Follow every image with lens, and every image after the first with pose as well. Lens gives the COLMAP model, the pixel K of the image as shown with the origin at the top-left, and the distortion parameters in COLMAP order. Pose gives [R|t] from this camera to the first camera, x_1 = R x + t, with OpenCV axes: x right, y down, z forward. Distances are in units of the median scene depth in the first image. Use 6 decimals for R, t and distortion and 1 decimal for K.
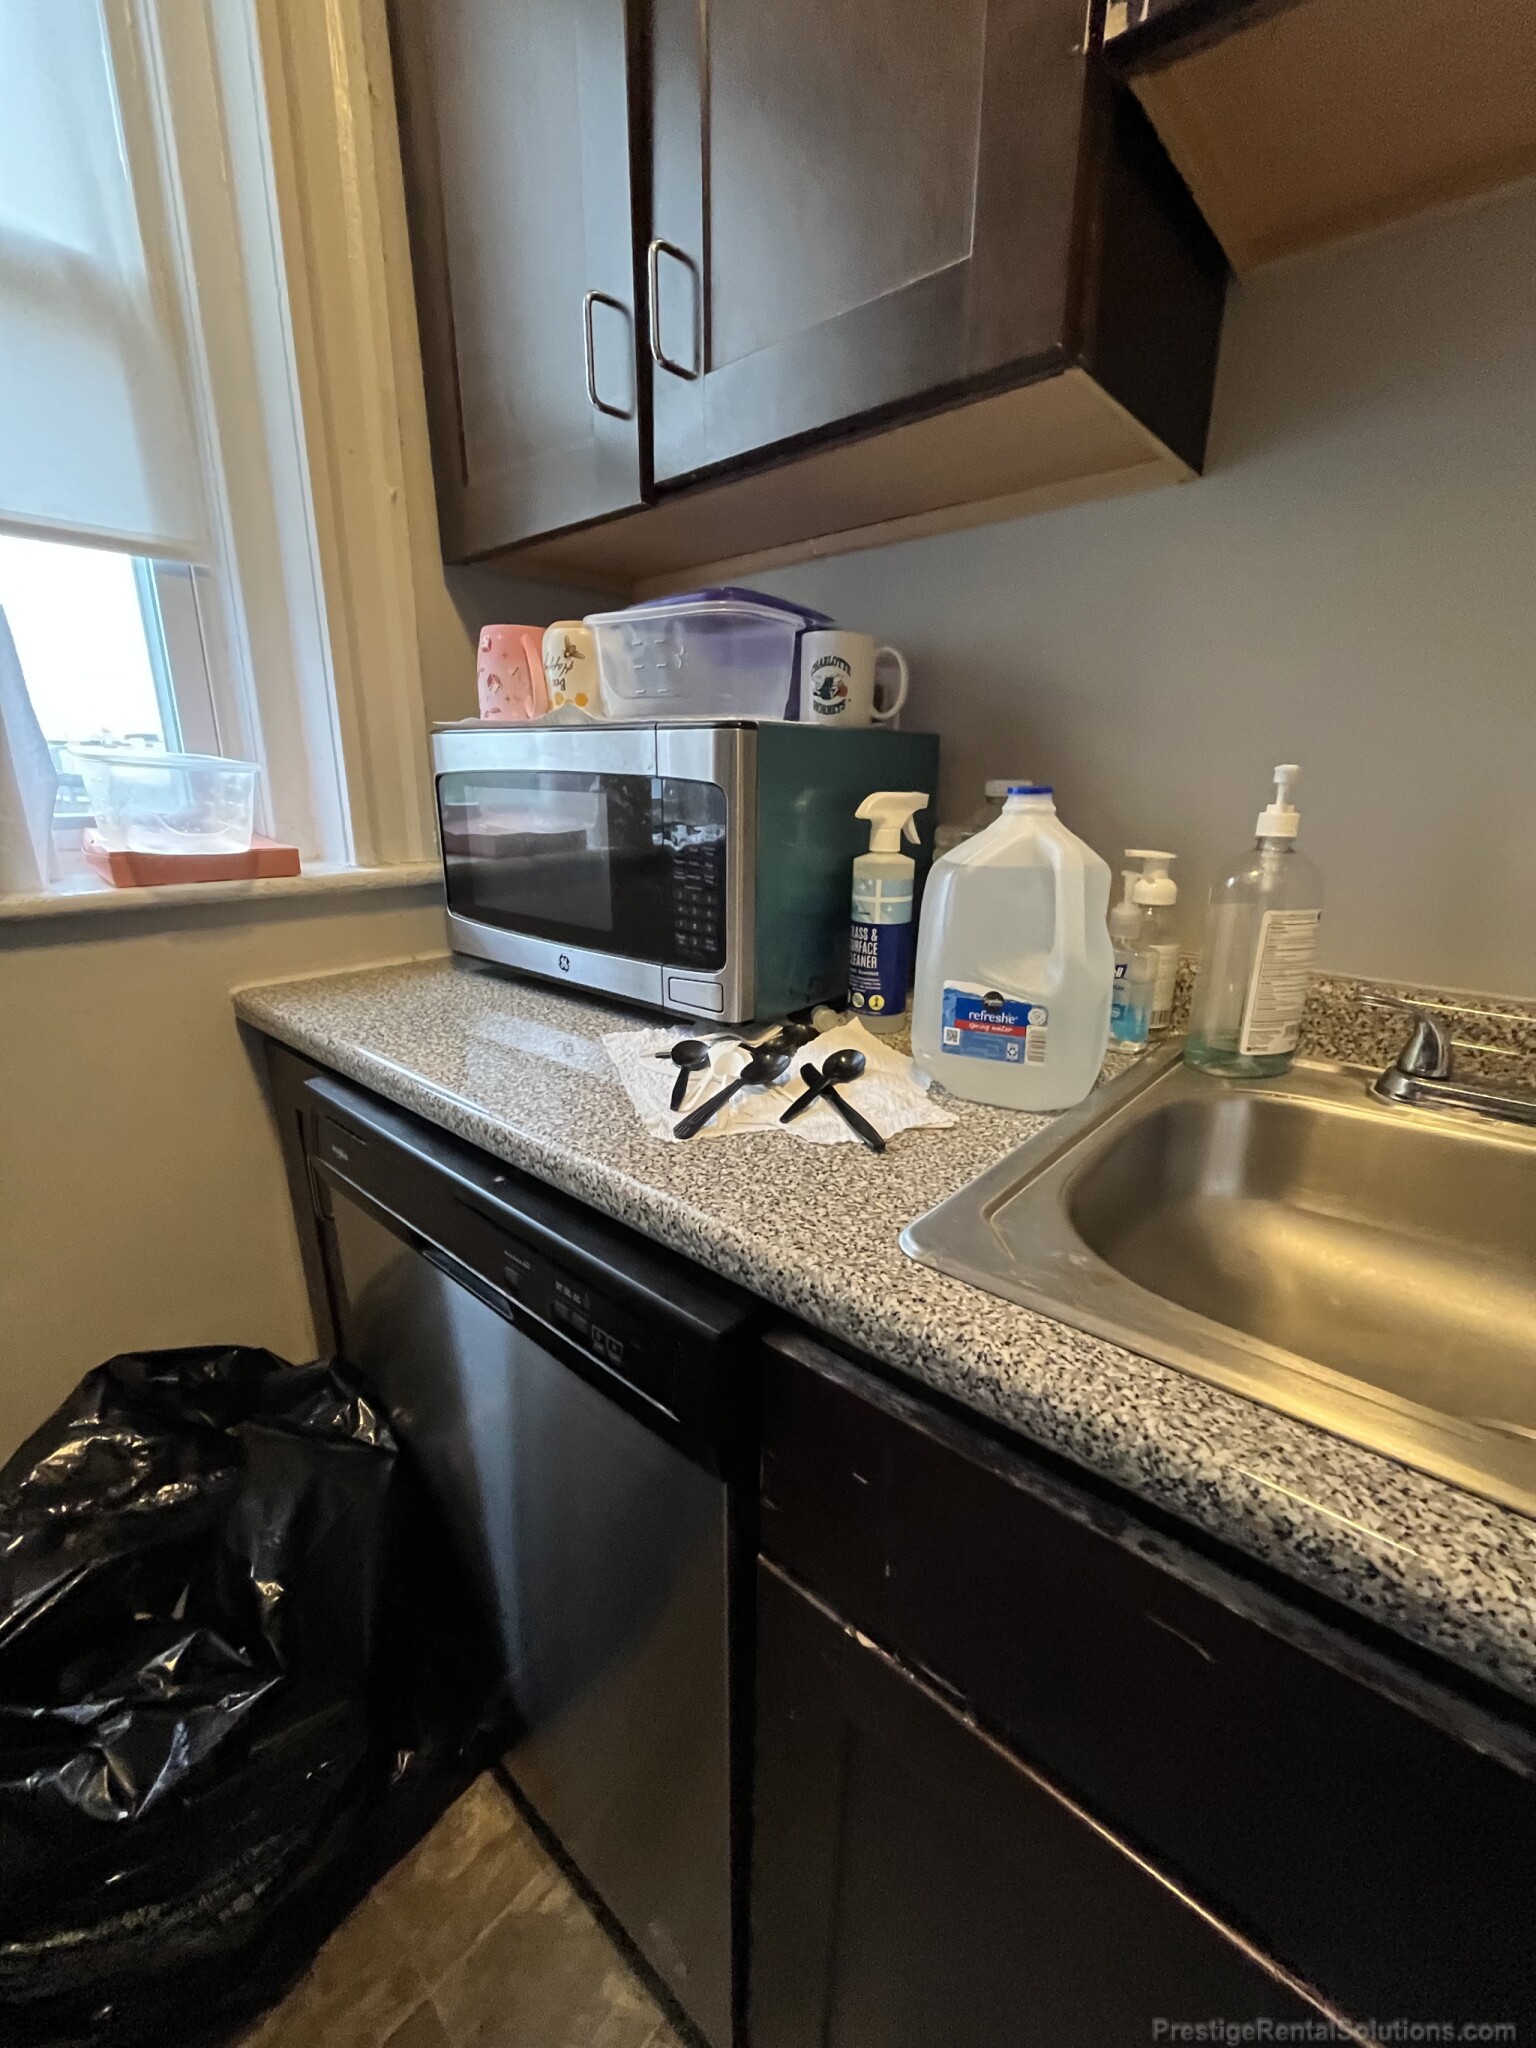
lens RADIAL K [[836.5, 0, 768.0], [0, 836.5, 1024.0], [0, 0, 1]] dist [0.002121, 0.000259]
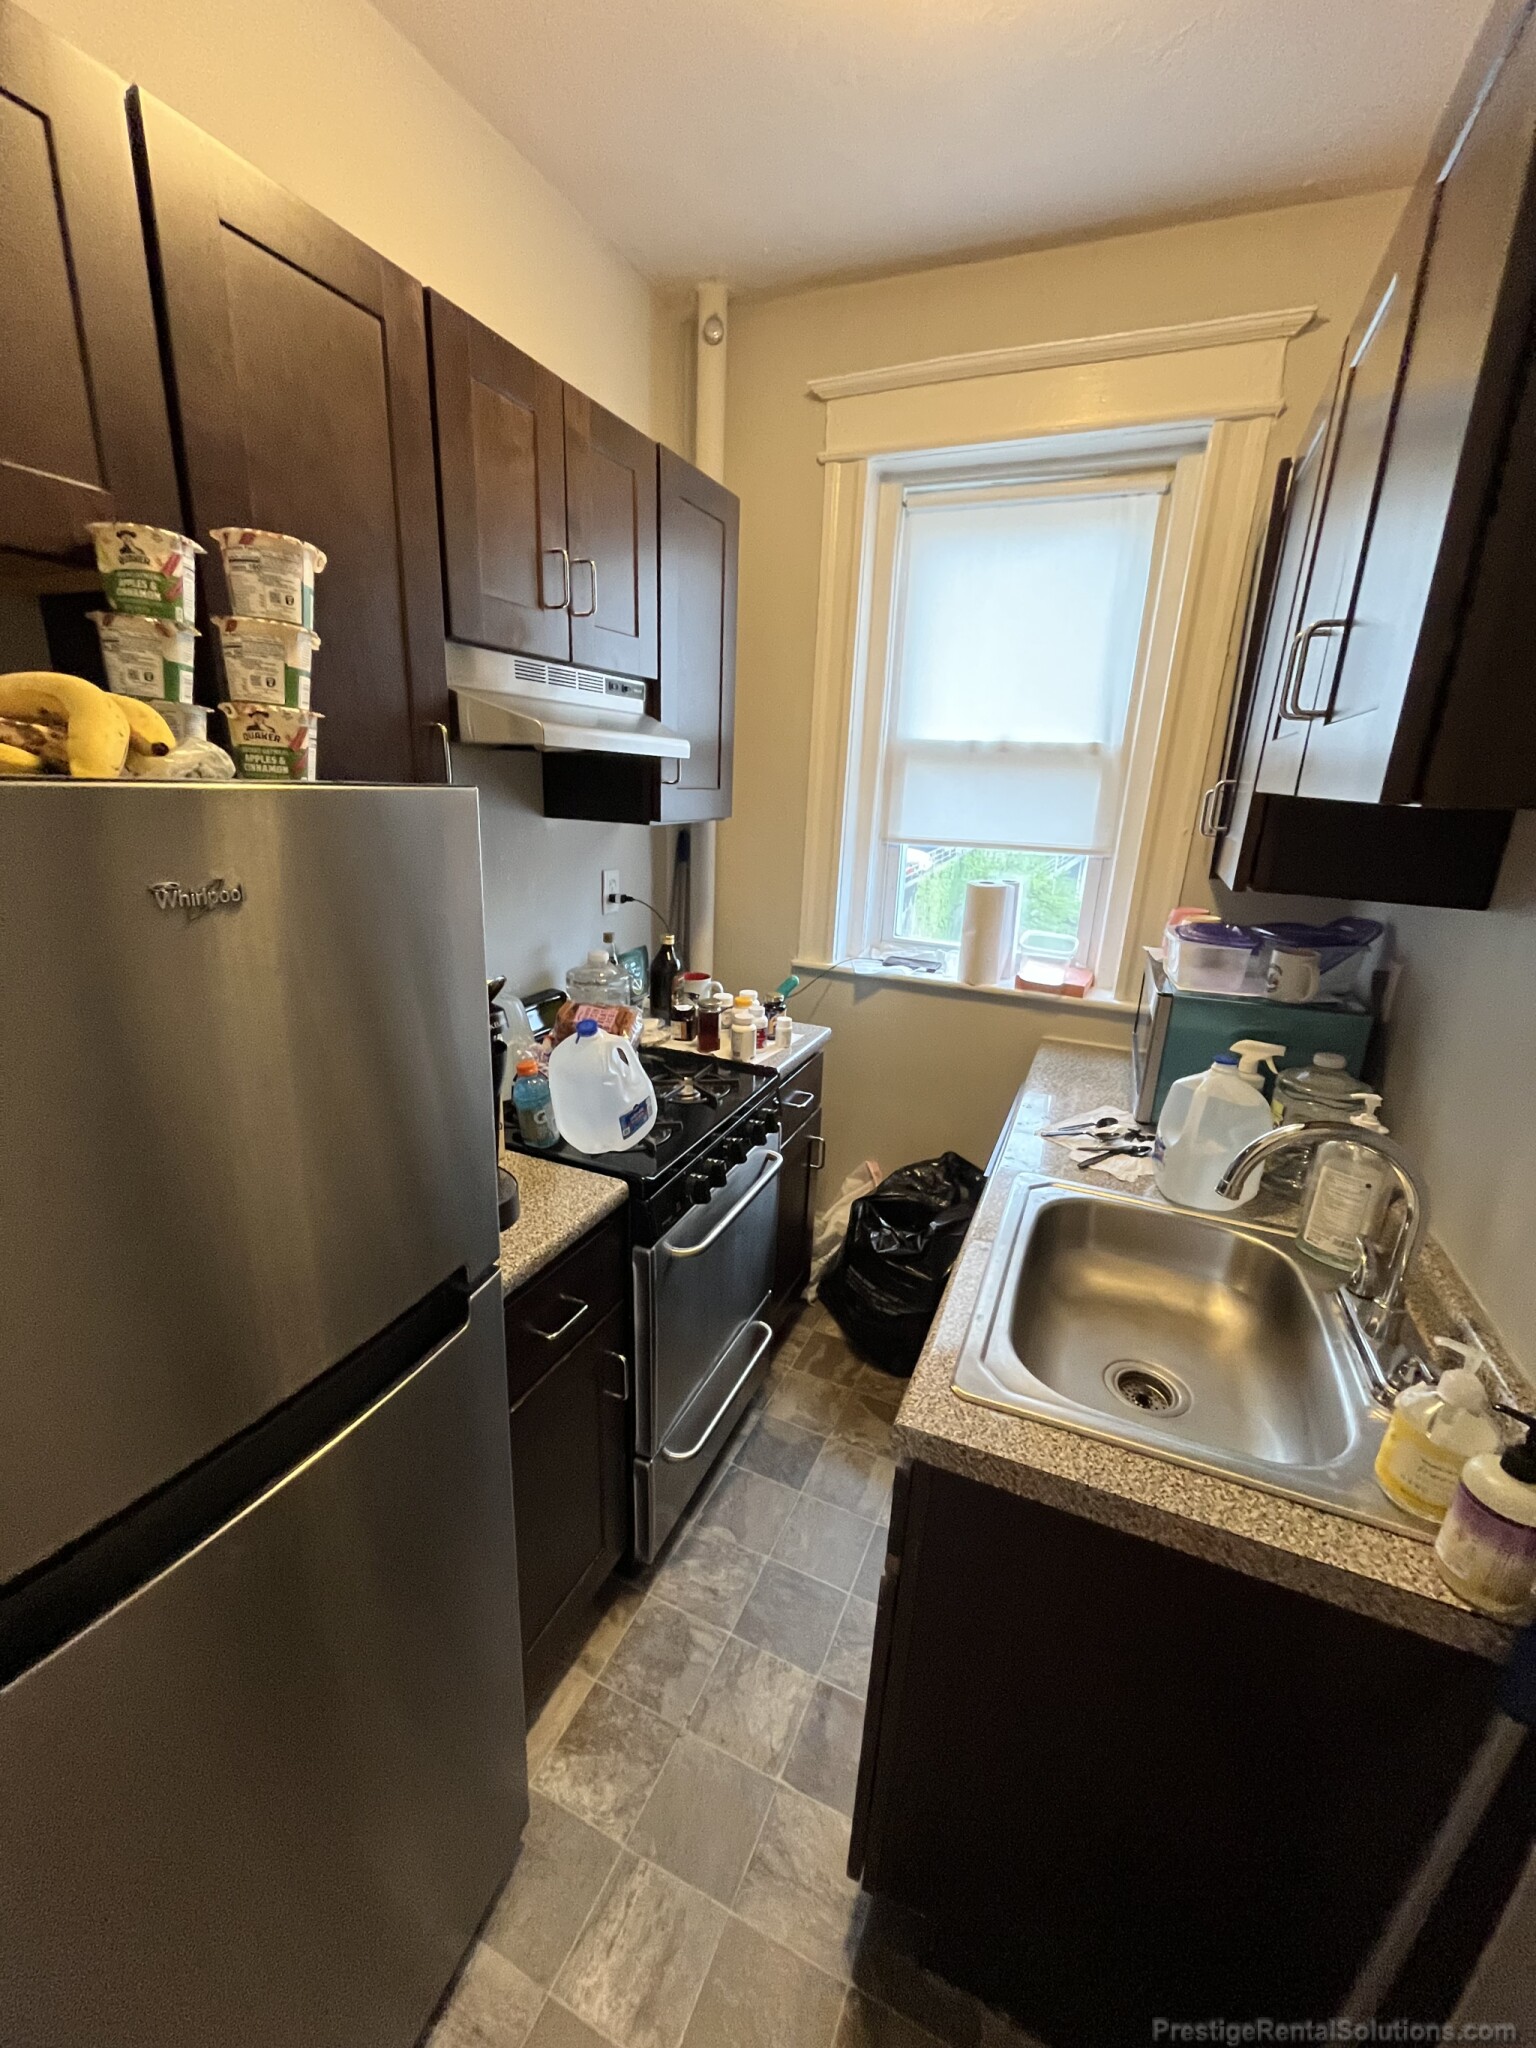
lens RADIAL K [[836.5, 0, 768.0], [0, 836.5, 1024.0], [0, 0, 1]] dist [0.002121, 0.000259]
pose [[0.305642, 0.274855, -0.911613, 1.340238], [-0.309833, 0.934031, 0.177734, -0.273727], [0.900326, 0.228125, 0.370638, -0.604877]]
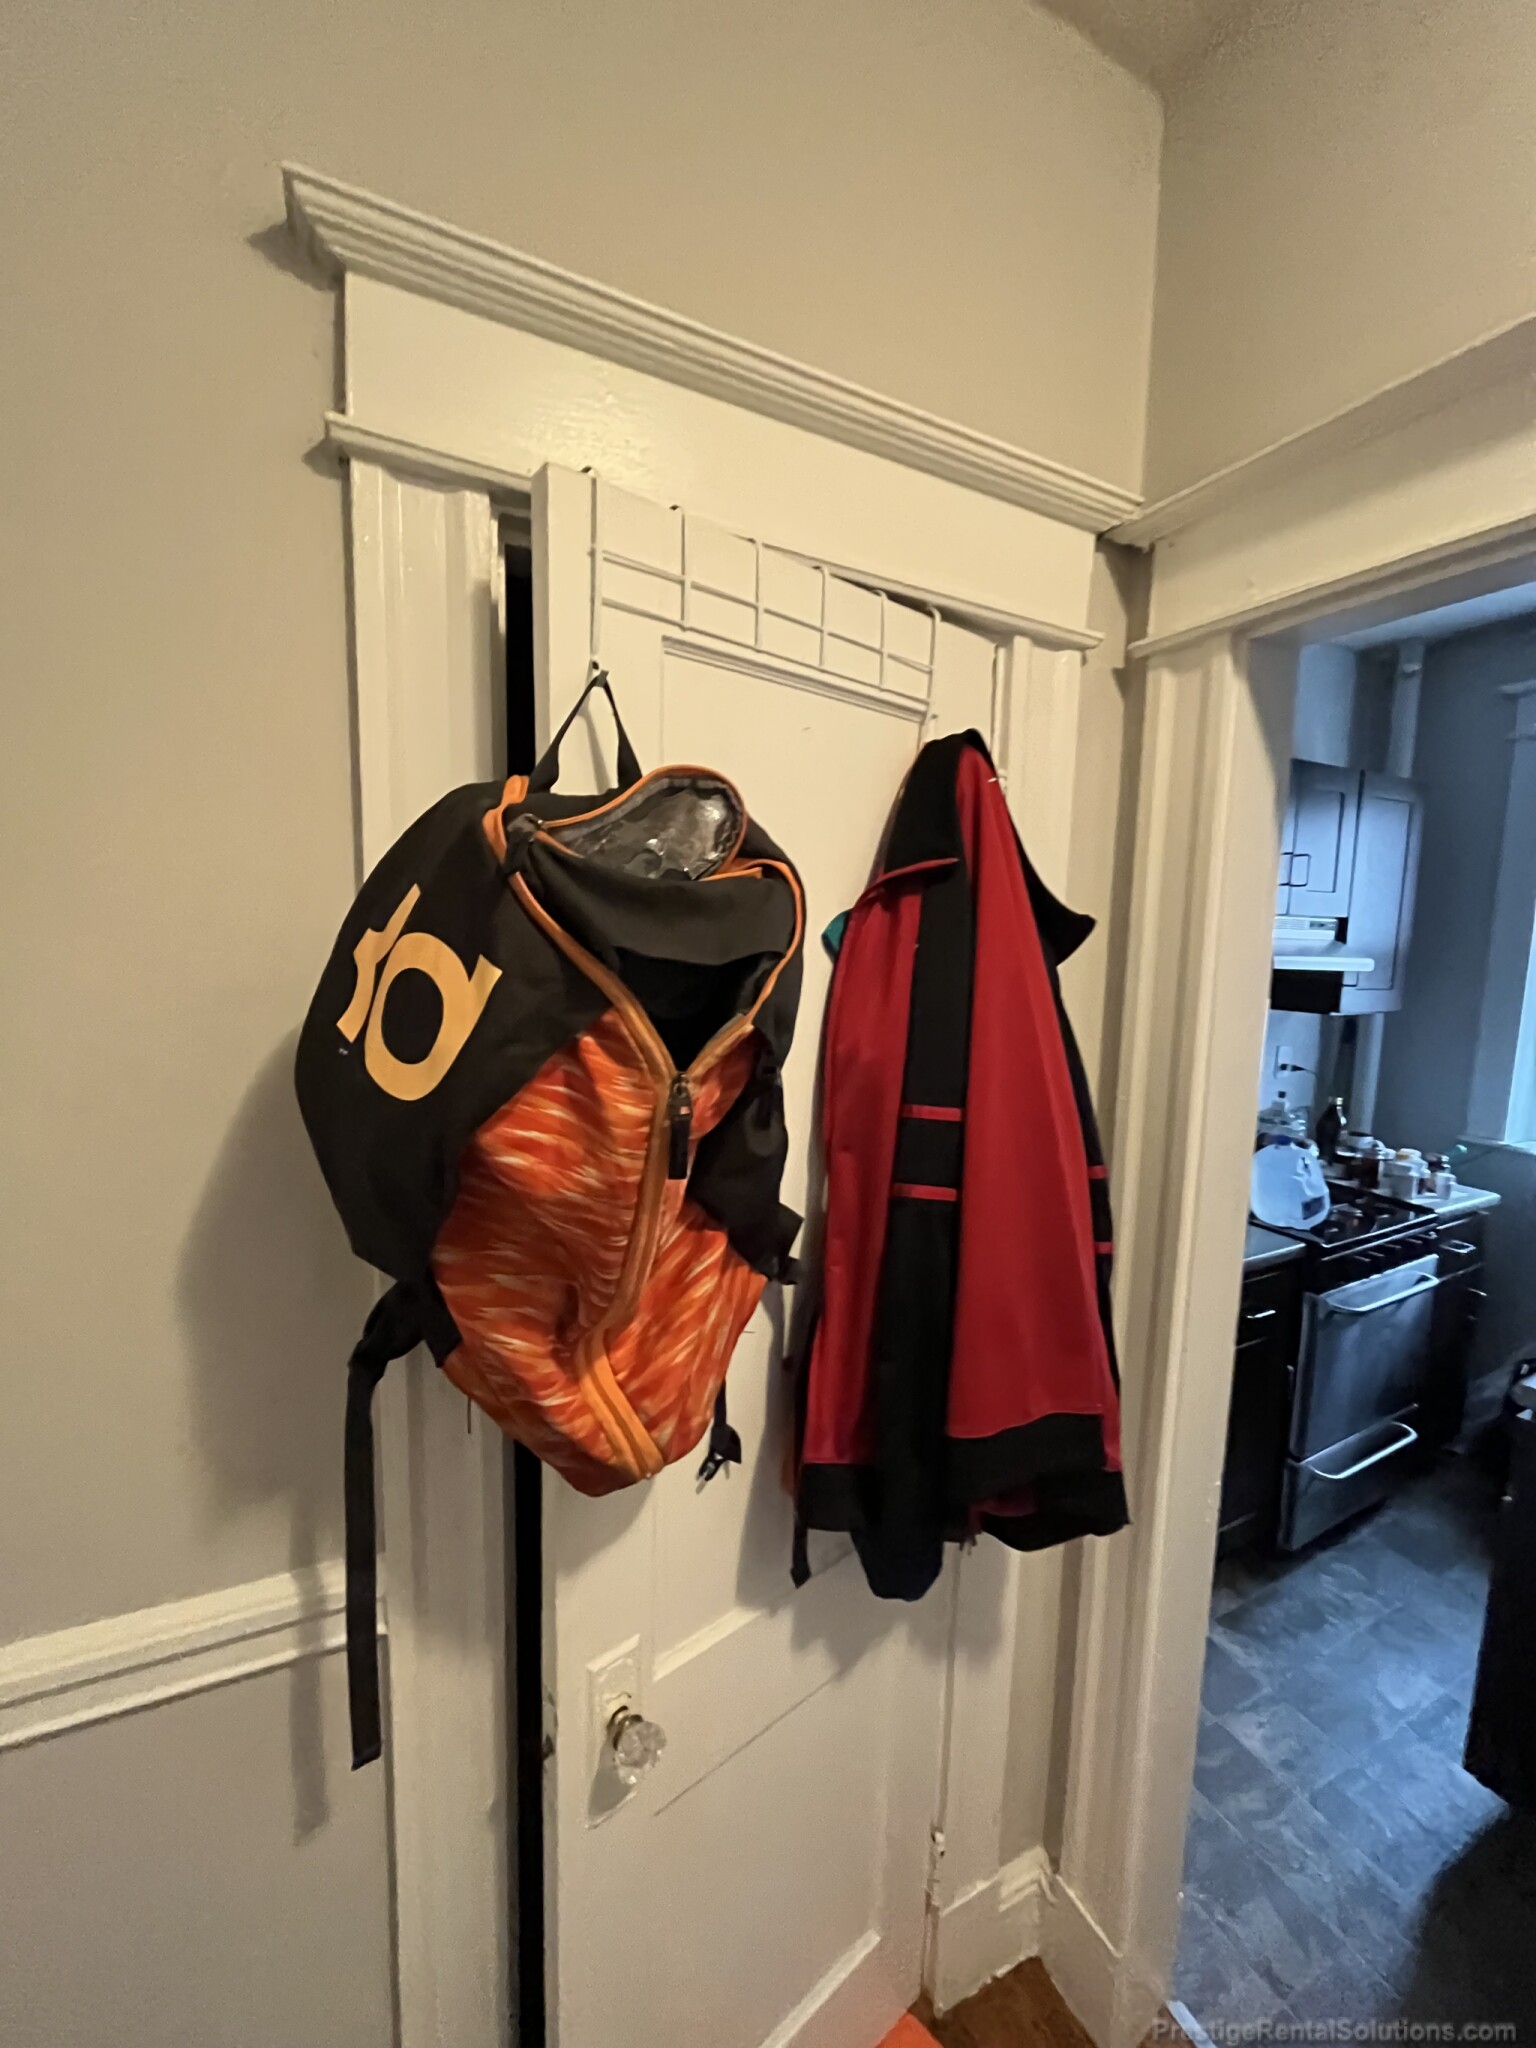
lens RADIAL K [[813.1, 0, 768.0], [0, 813.1, 1024.0], [0, 0, 1]] dist [-0.007896, 0.000014]
pose [[-0.368488, 0.076647, -0.926467, 2.480554], [-0.300911, 0.933109, 0.196879, -0.214752], [0.879585, 0.351331, -0.320776, -0.994467]]
